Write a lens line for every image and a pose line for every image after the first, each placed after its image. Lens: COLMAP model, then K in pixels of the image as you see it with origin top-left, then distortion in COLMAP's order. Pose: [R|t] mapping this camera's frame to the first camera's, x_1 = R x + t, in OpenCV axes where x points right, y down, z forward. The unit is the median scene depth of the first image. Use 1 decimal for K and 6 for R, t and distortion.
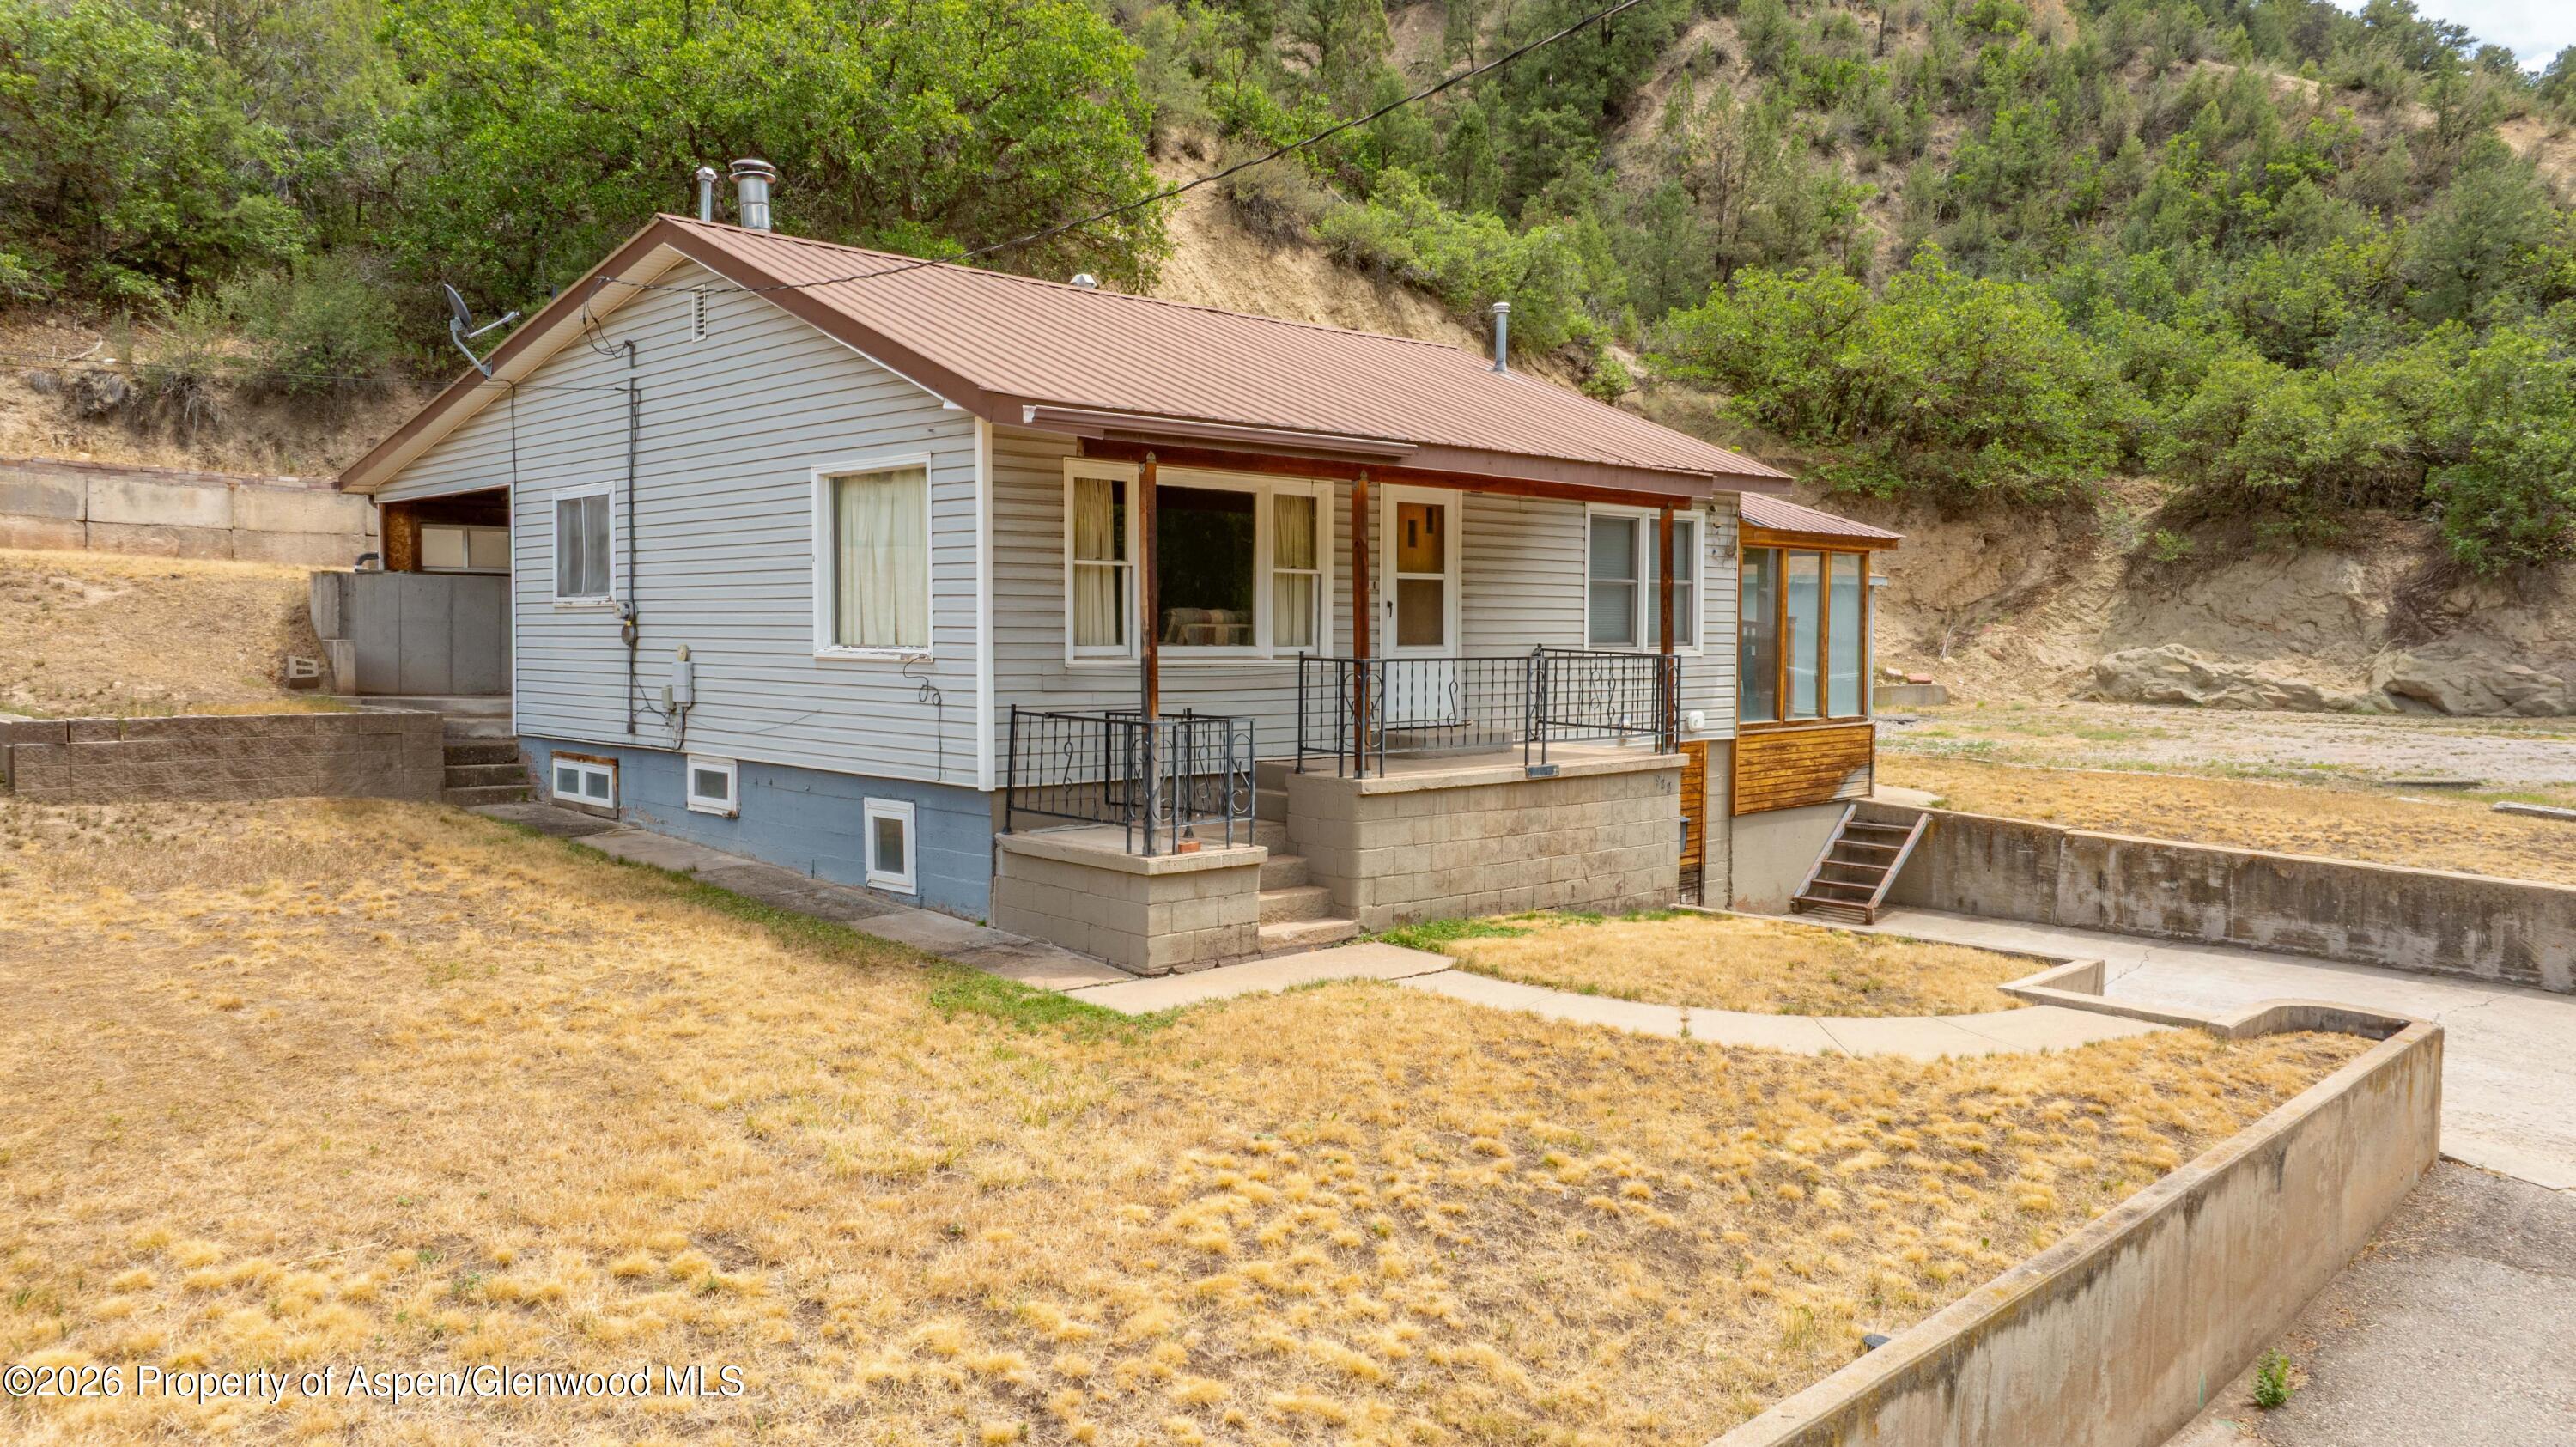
lens RADIAL K [[1798.4, 0, 1284.8], [0, 1798.4, 723.8], [0, 0, 1]] dist [-0.027384, 0.010143]
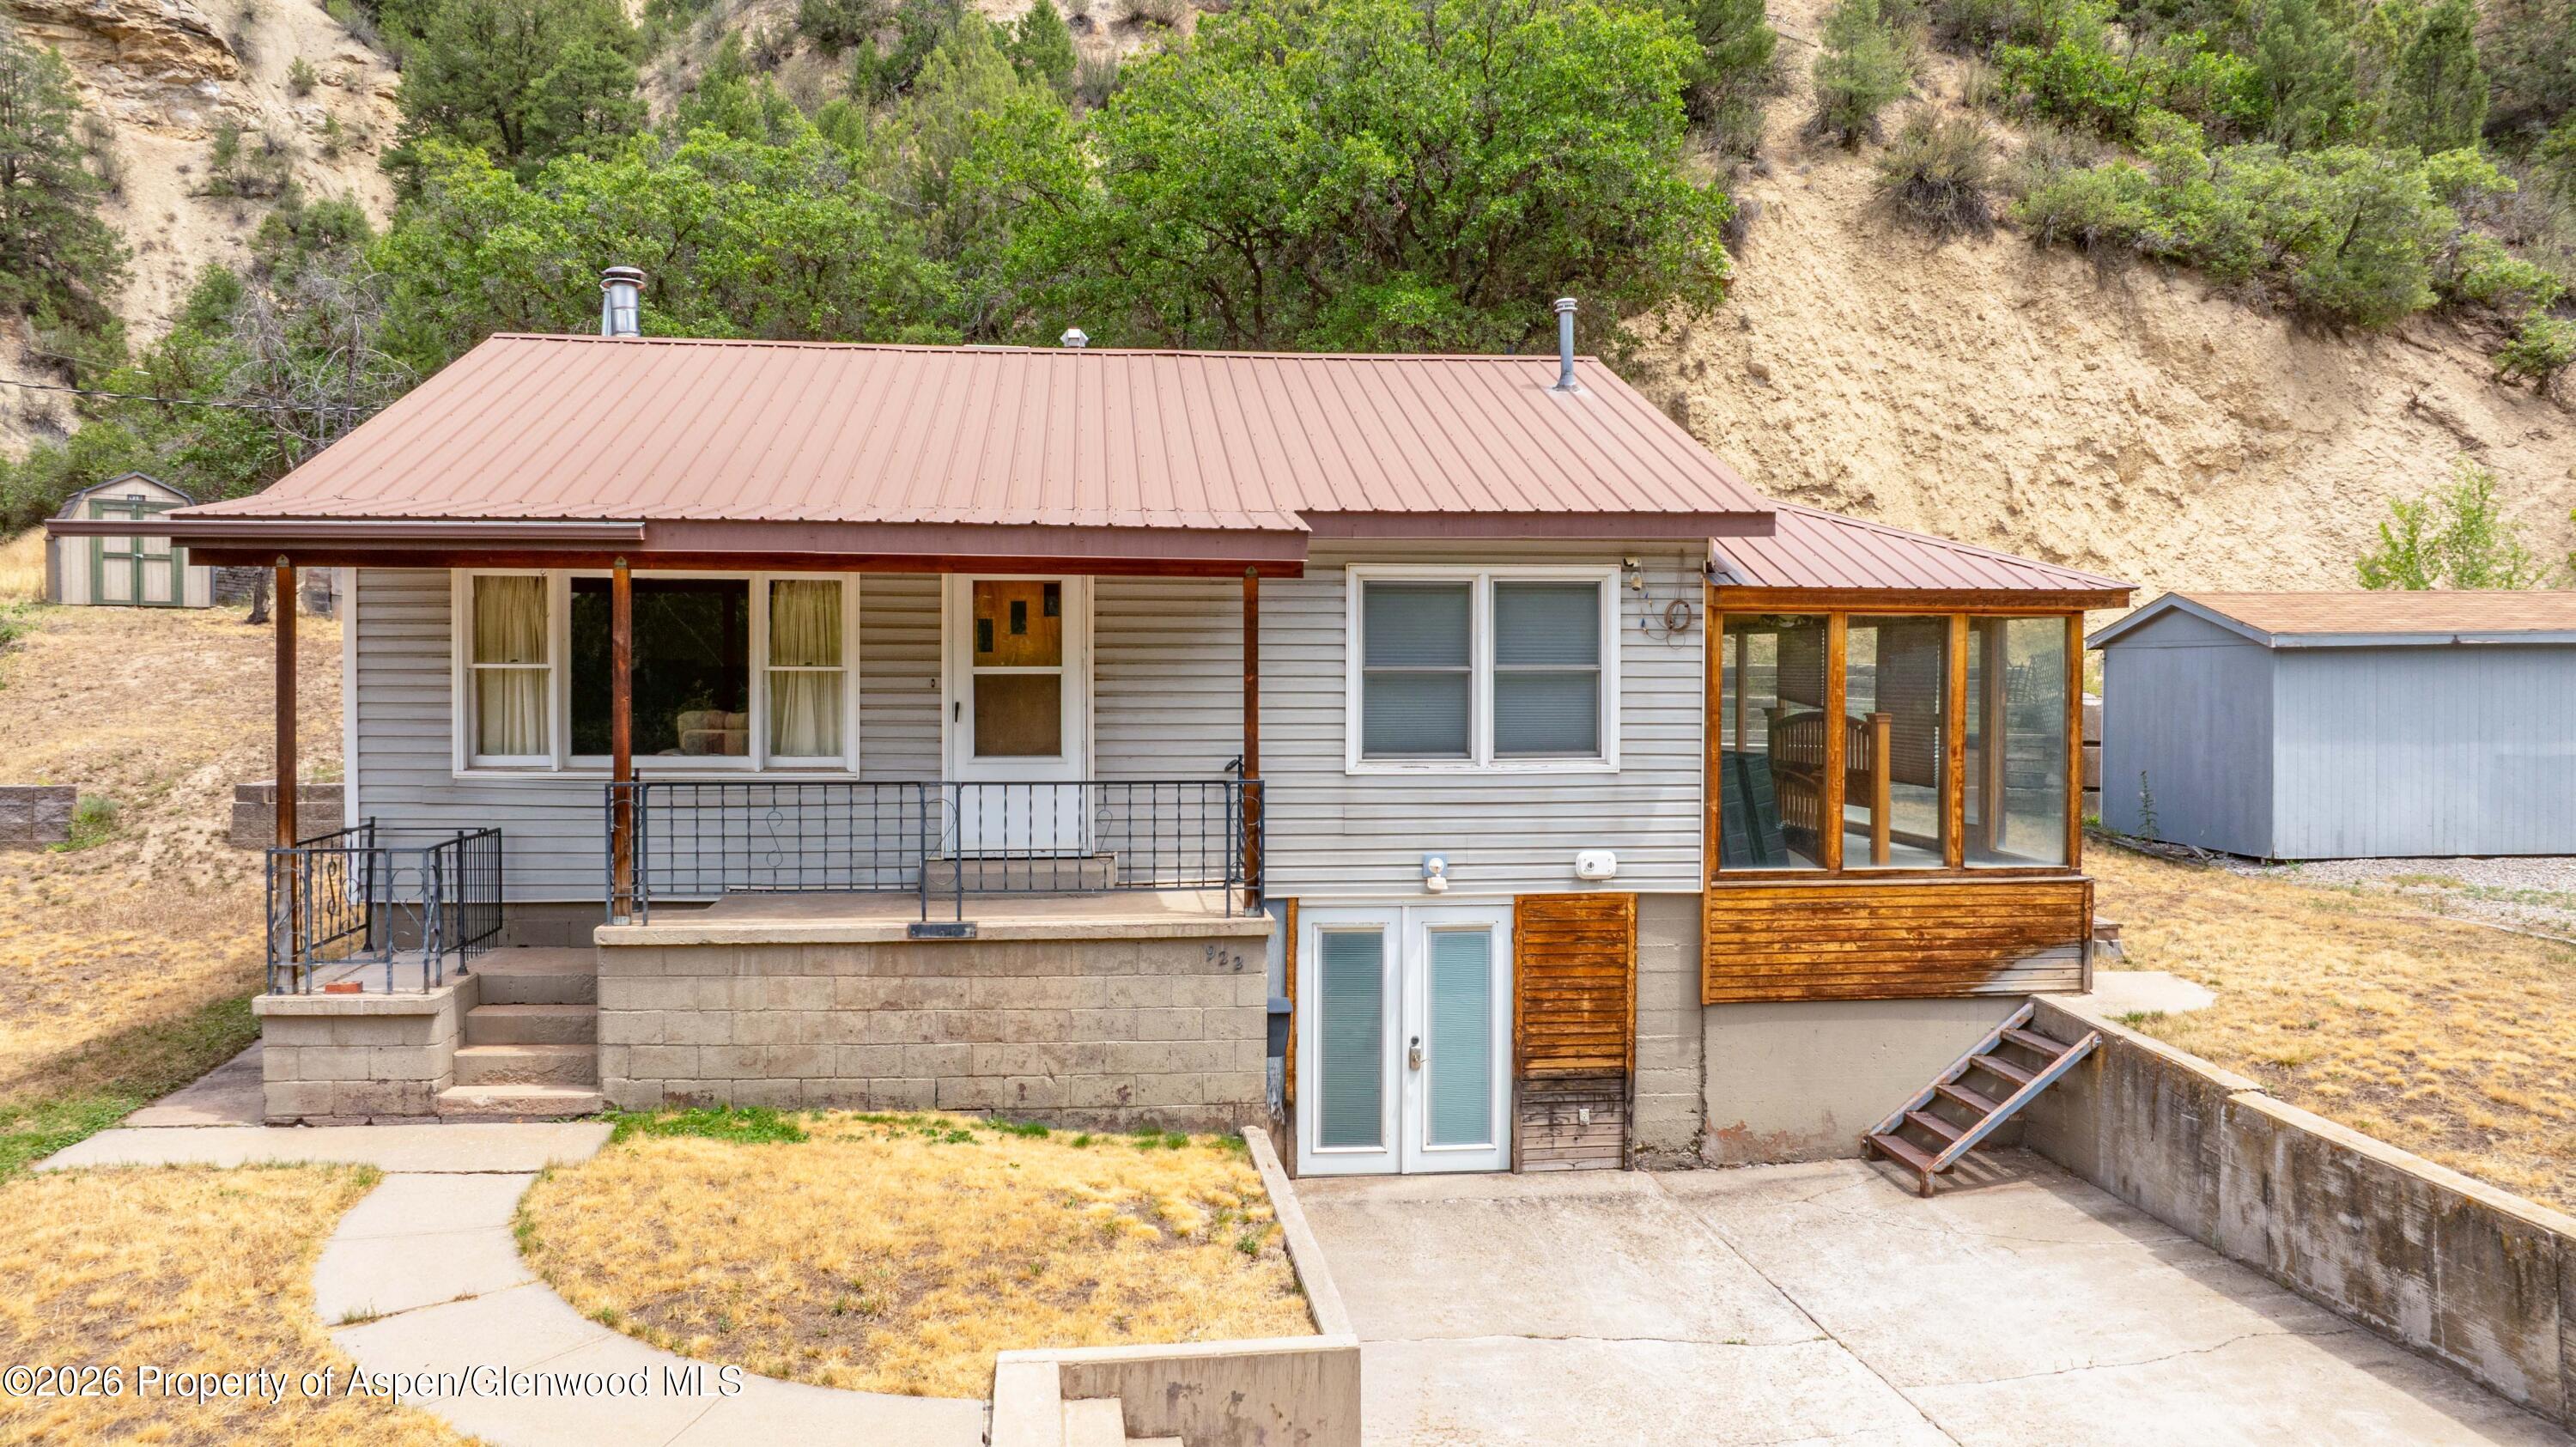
lens RADIAL K [[1798.4, 0, 1292.3], [0, 1798.4, 715.6], [0, 0, 1]] dist [-0.027384, 0.010143]
pose [[0.796266, 0.014544, -0.604772, 0.563728], [-0.032072, 0.999320, -0.018194, -0.043708], [0.604096, 0.033884, 0.796191, 0.368176]]
